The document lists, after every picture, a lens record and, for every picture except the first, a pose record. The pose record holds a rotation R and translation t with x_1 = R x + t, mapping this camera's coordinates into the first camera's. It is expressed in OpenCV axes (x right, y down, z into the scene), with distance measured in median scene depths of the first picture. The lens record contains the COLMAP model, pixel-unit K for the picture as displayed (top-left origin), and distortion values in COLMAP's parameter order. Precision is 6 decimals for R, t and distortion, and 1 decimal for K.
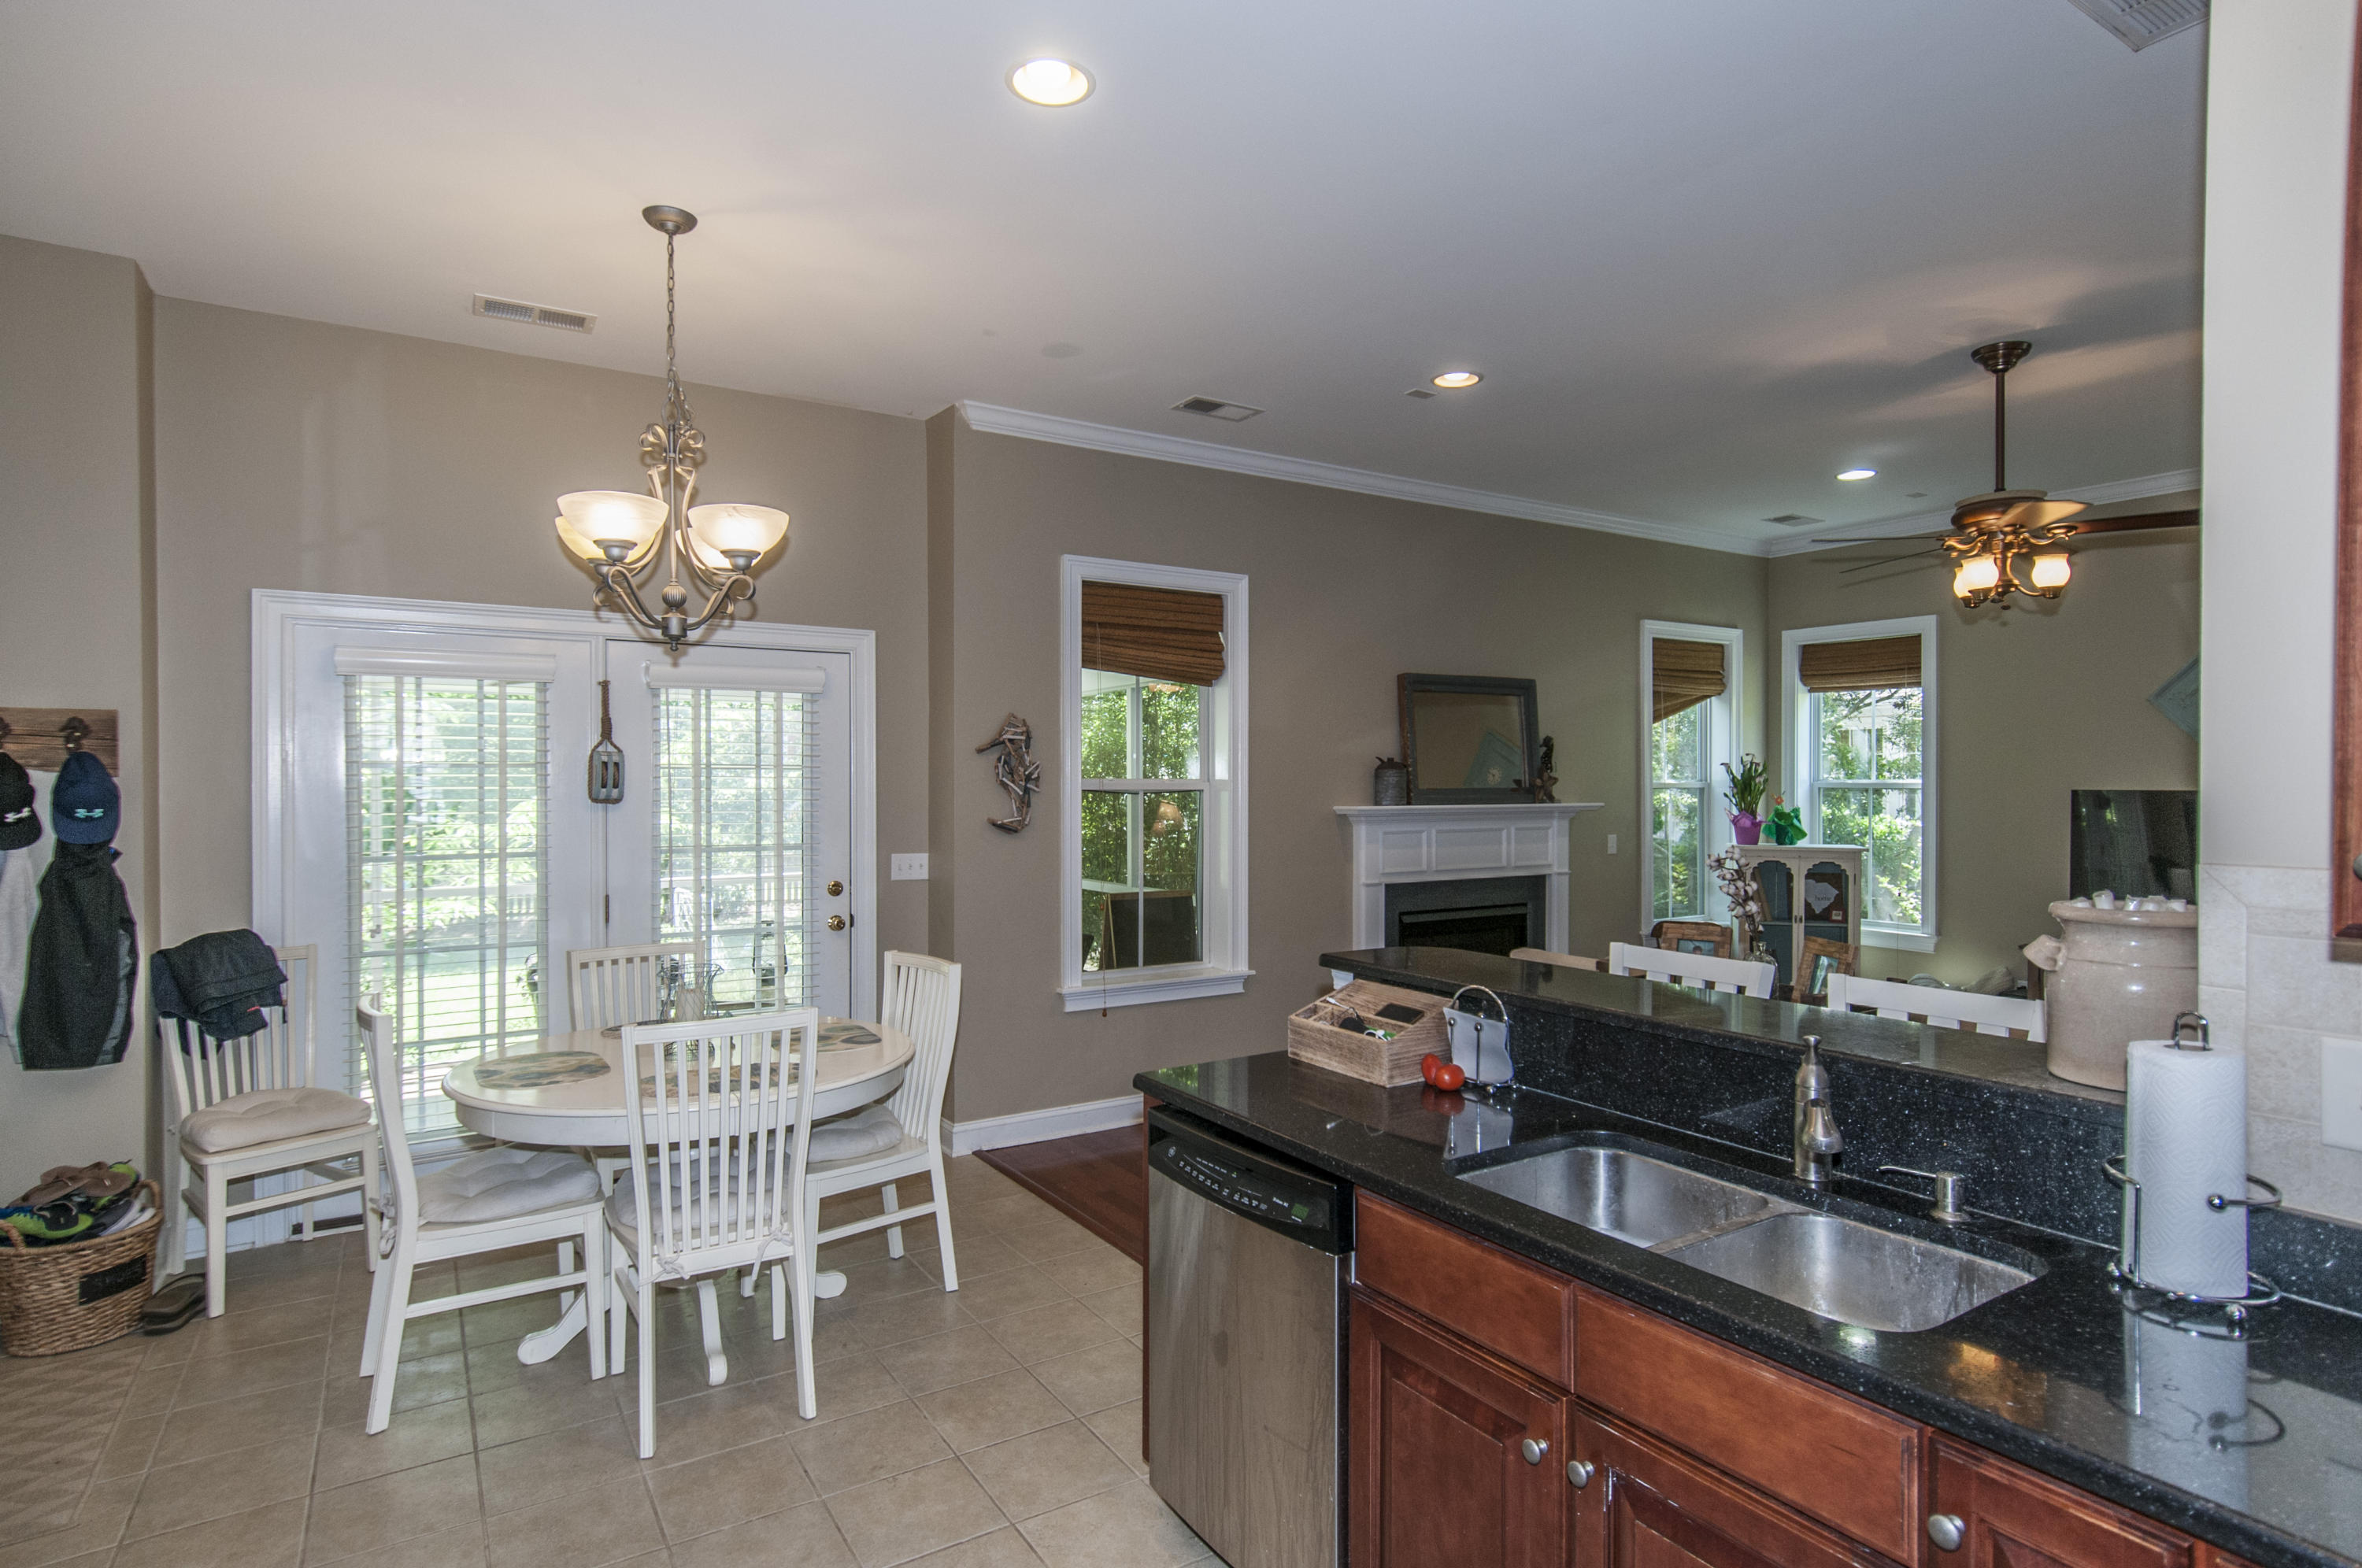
lens RADIAL K [[1223.7, 0, 1213.2], [0, 1223.7, 789.2], [0, 0, 1]] dist [0.021822, 0.000090]
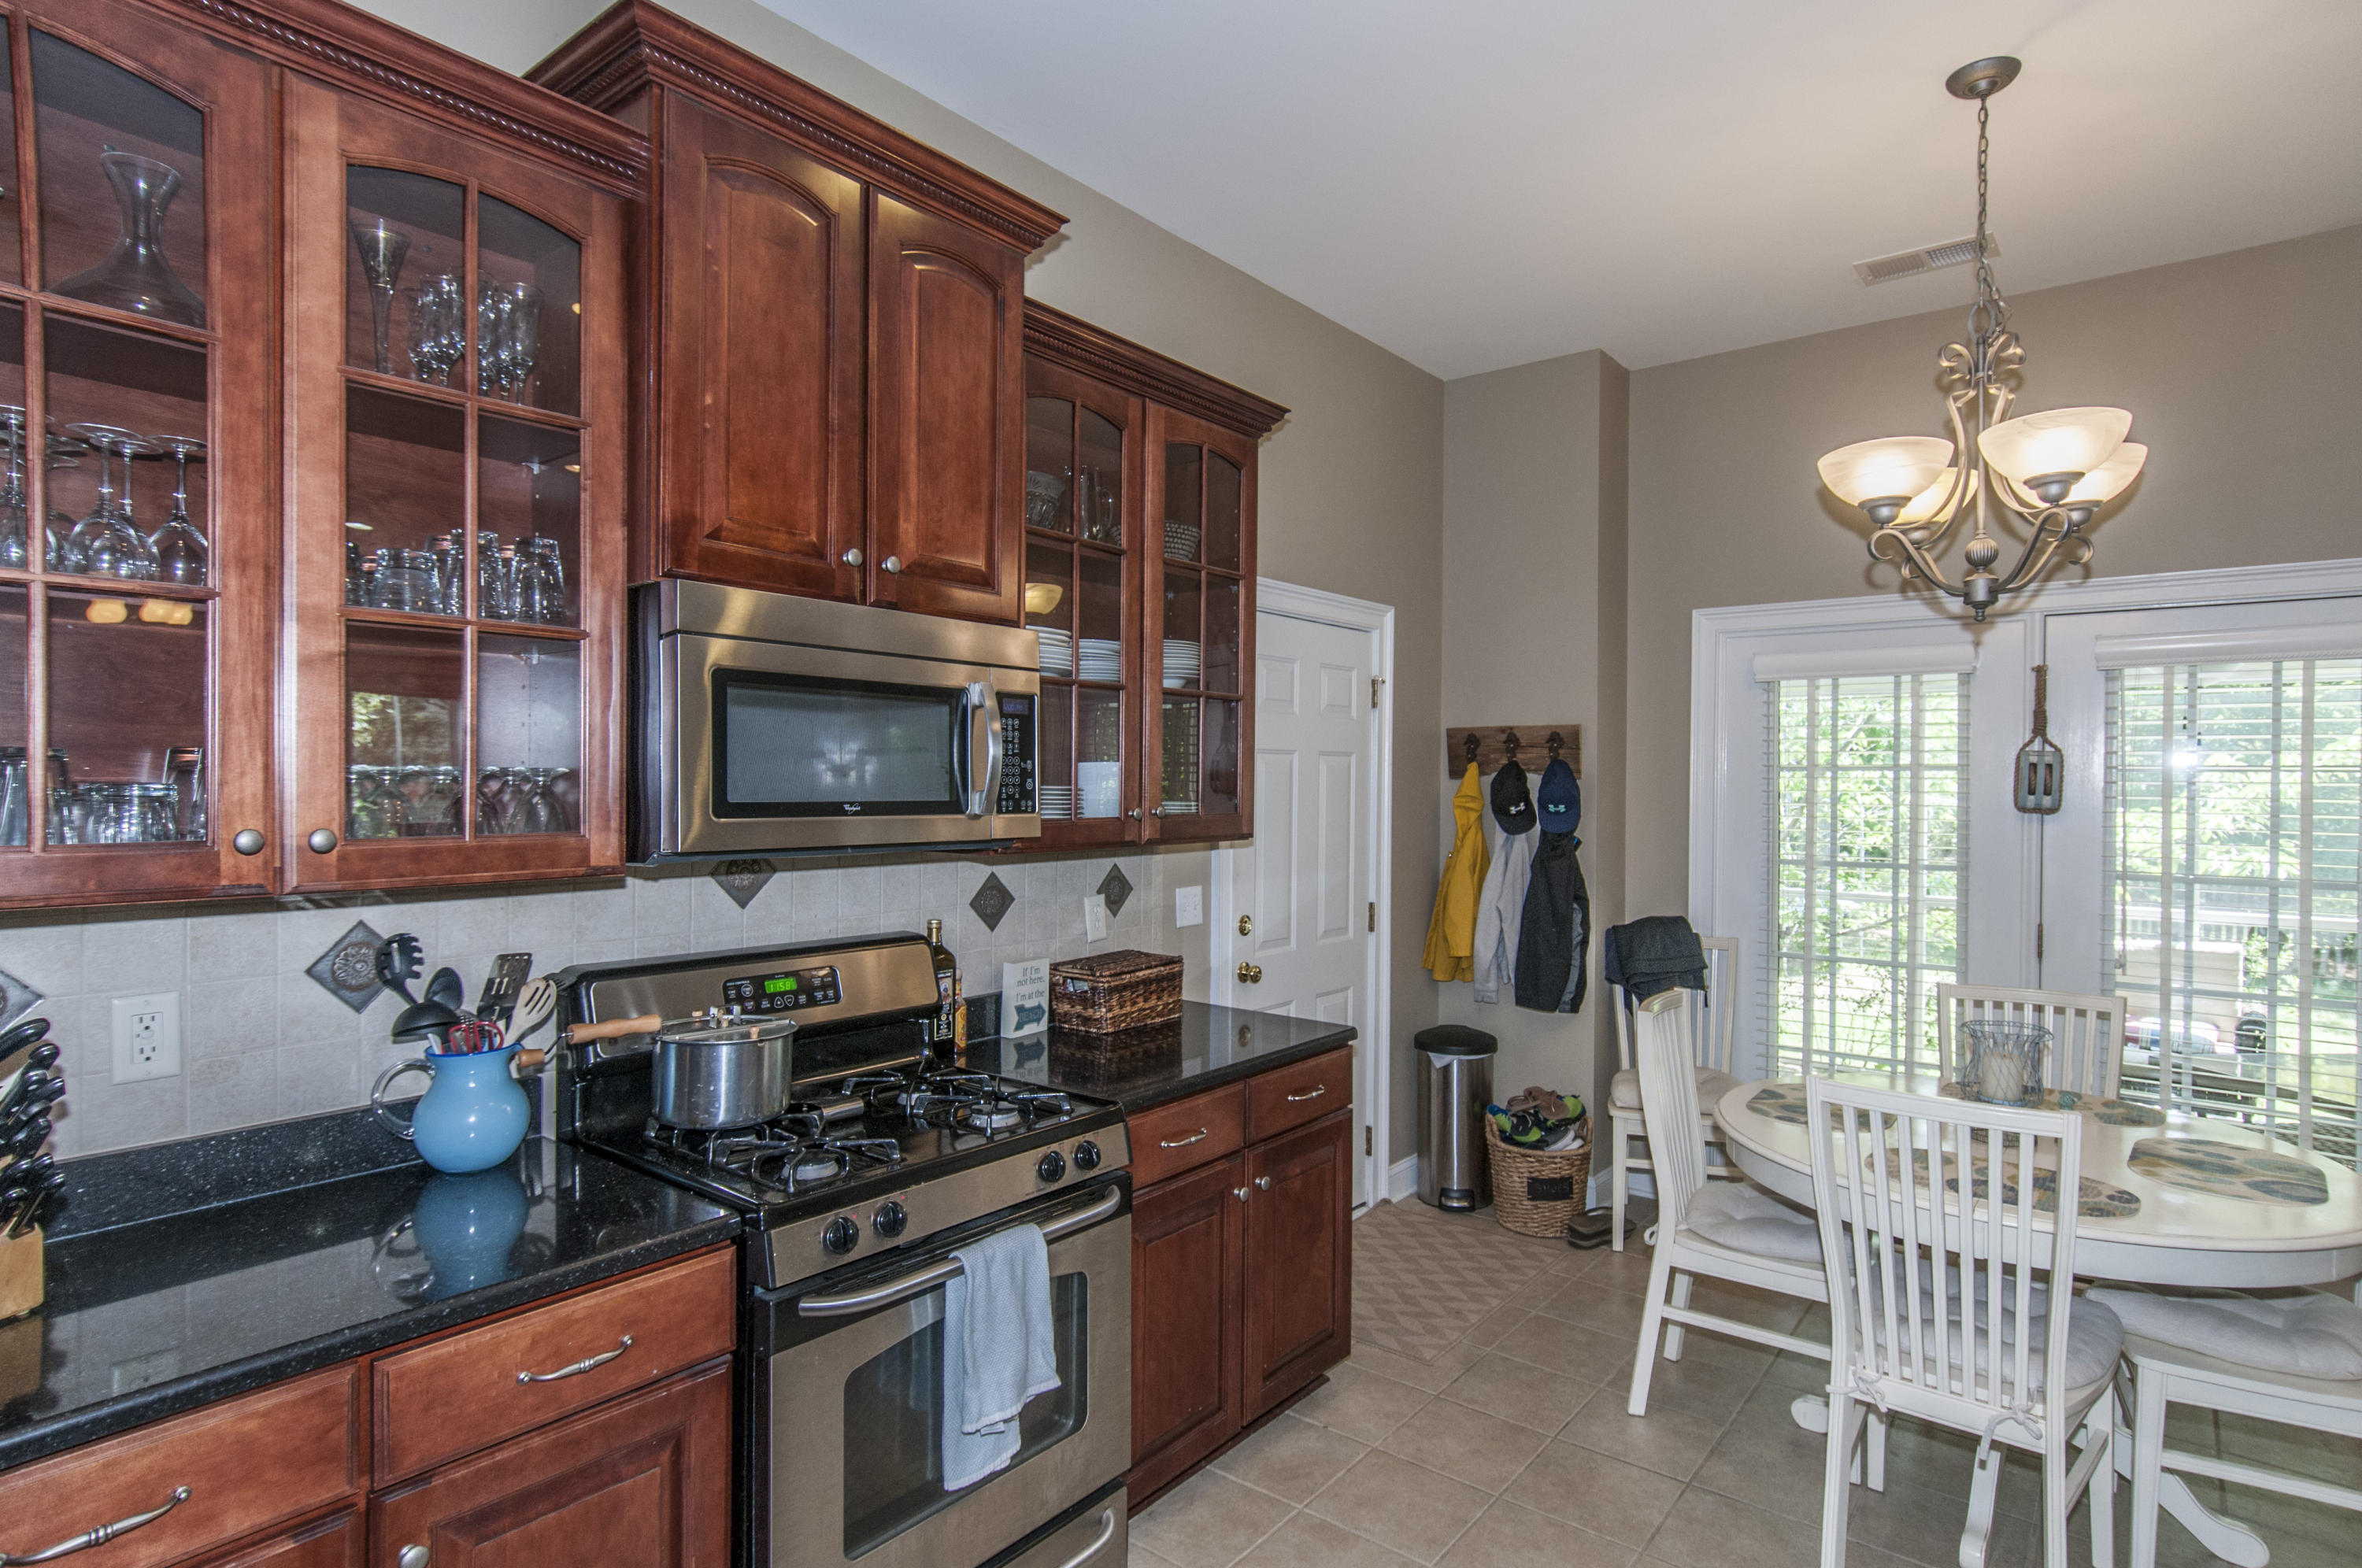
lens RADIAL K [[1241.6, 0, 1182.0], [0, 1241.6, 781.3], [0, 0, 1]] dist [0.022372, -0.001408]
pose [[0.333800, 0.004318, -0.942634, 0.144957], [-0.015341, 0.999882, -0.000852, -0.000848], [0.942519, 0.014746, 0.333827, 0.233050]]
